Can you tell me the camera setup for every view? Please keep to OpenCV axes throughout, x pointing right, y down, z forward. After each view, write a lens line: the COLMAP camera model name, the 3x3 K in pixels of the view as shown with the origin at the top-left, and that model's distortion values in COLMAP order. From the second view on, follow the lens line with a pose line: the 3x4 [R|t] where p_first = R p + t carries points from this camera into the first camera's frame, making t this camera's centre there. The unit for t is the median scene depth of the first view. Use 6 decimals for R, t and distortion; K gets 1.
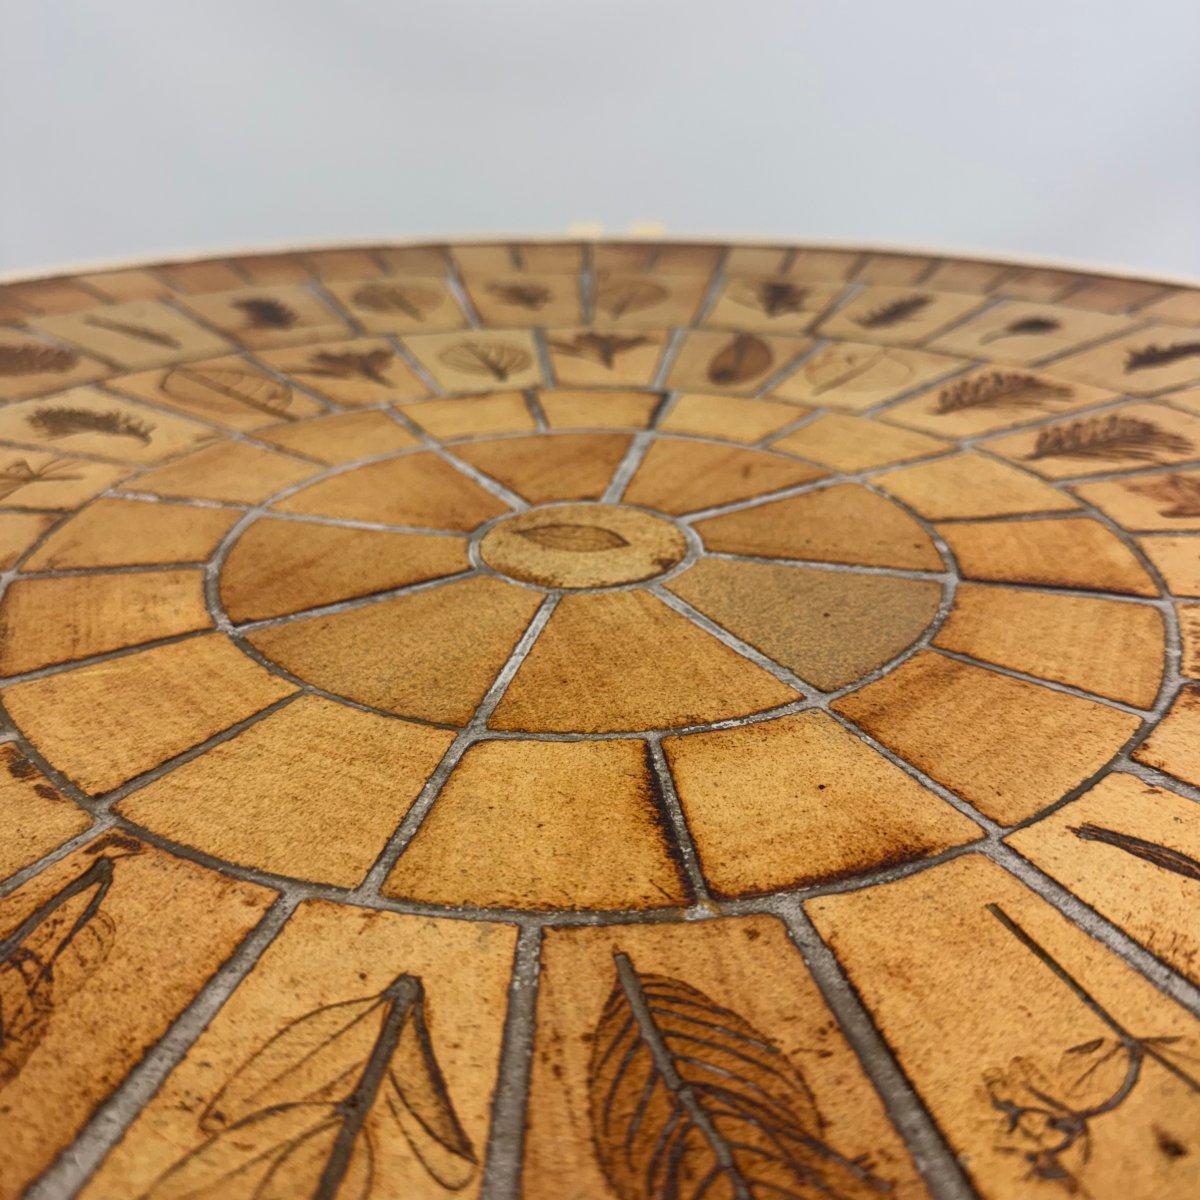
lens RADIAL K [[1159.5, 0, 600.0], [0, 1159.5, 600.0], [0, 0, 1]] dist [0.138138, -0.351089]
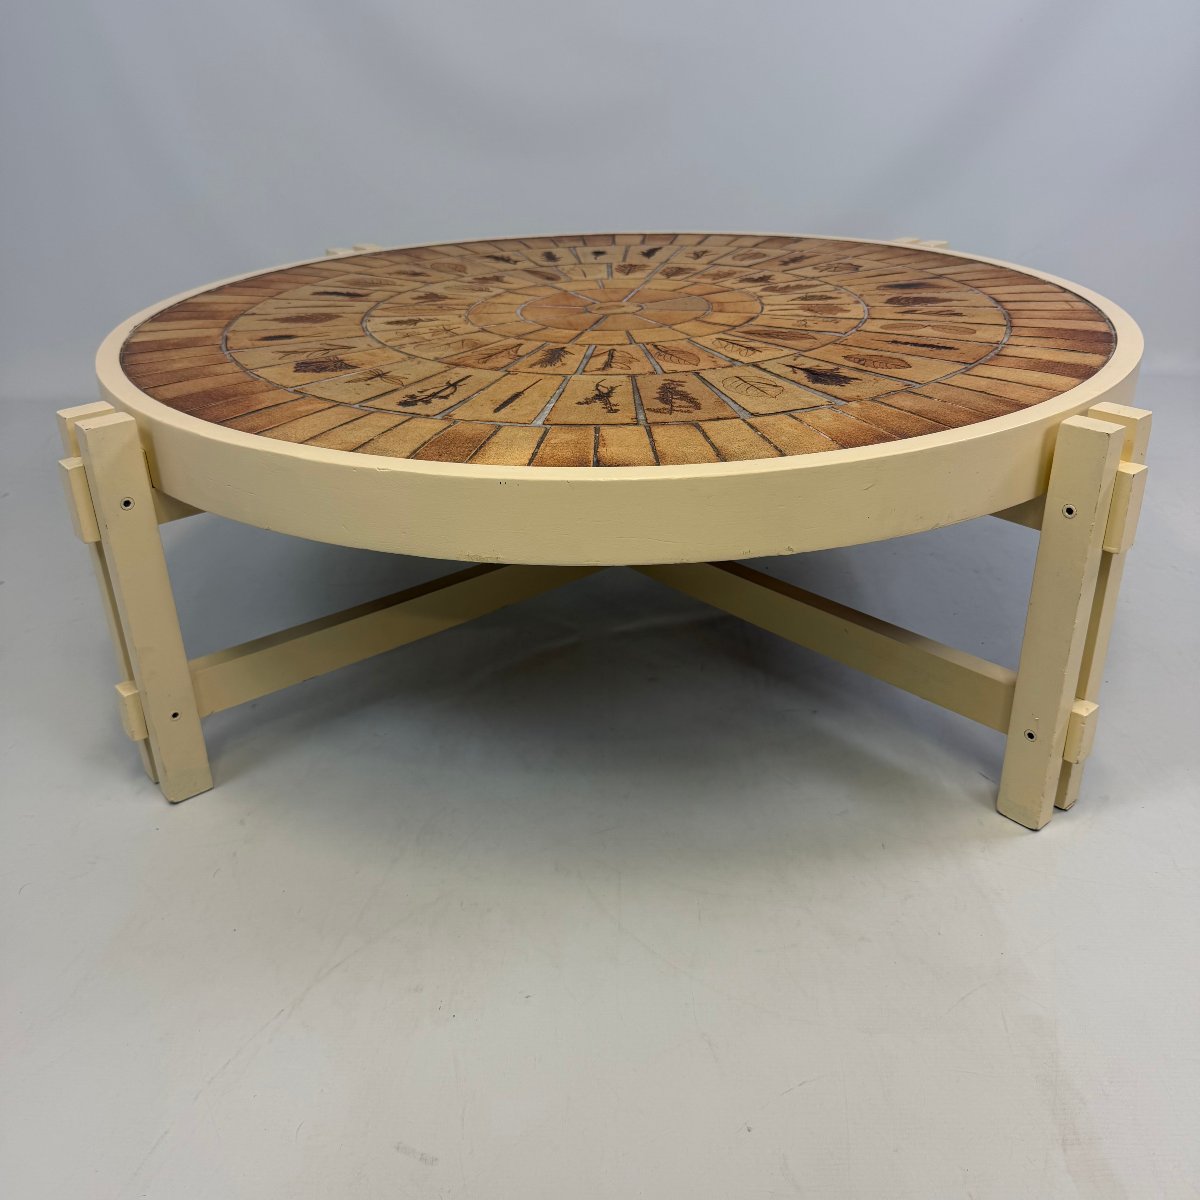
lens RADIAL K [[1118.2, 0, 600.0], [0, 1118.2, 600.0], [0, 0, 1]] dist [0.195240, -0.463467]
pose [[0.737792, -0.317327, 0.595790, -2.481555], [0.325137, 0.940542, 0.098316, 0.454326], [-0.591564, 0.121177, 0.797100, -1.714293]]
